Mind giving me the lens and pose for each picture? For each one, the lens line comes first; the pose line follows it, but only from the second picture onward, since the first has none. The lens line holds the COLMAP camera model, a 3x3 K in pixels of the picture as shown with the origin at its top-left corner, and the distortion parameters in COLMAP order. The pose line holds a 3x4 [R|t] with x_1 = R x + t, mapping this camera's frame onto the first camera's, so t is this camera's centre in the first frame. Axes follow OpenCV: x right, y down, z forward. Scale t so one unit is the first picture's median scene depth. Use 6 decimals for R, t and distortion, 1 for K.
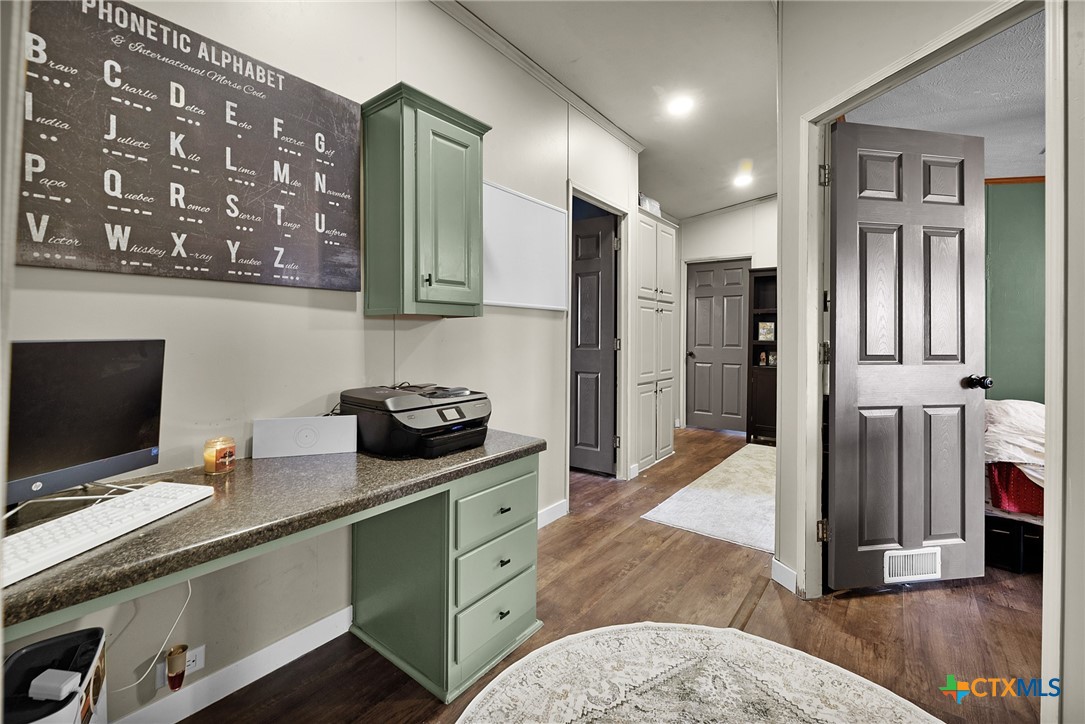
lens RADIAL K [[458.4, 0, 548.3], [0, 458.4, 334.2], [0, 0, 1]] dist [-0.002497, -0.000157]
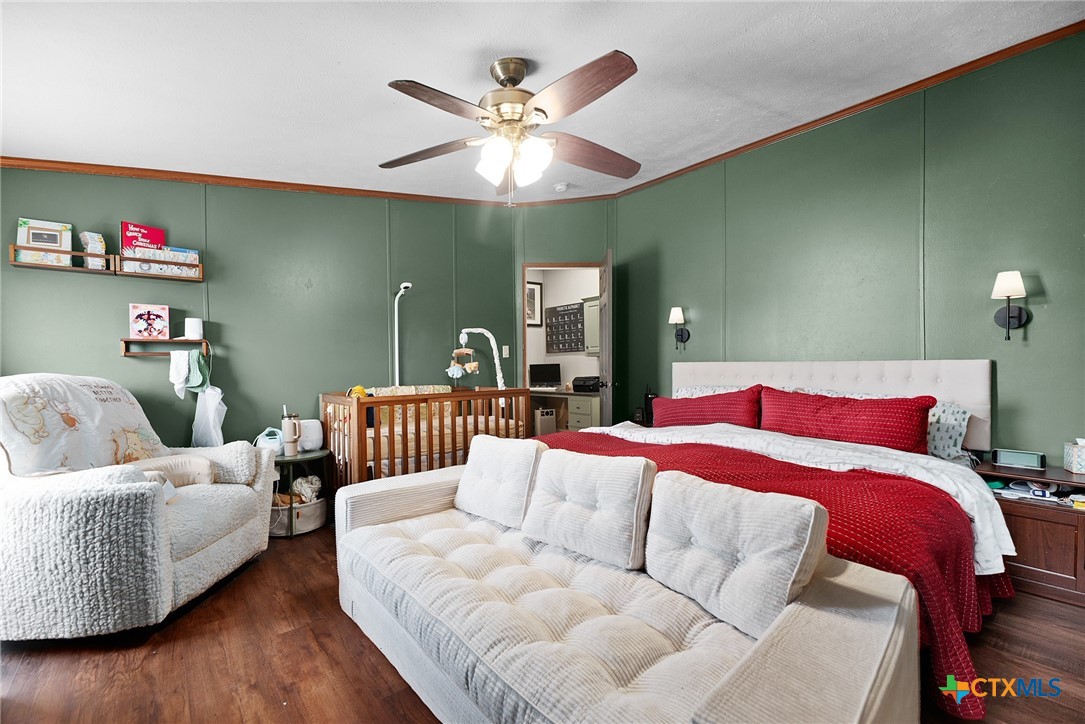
lens RADIAL K [[458.4, 0, 540.1], [0, 458.4, 366.7], [0, 0, 1]] dist [-0.002497, -0.000157]
pose [[-0.211334, -0.005567, -0.977398, 4.164440], [0.014242, 0.999860, -0.008774, 0.083159], [0.977310, -0.015775, -0.211225, 1.694028]]
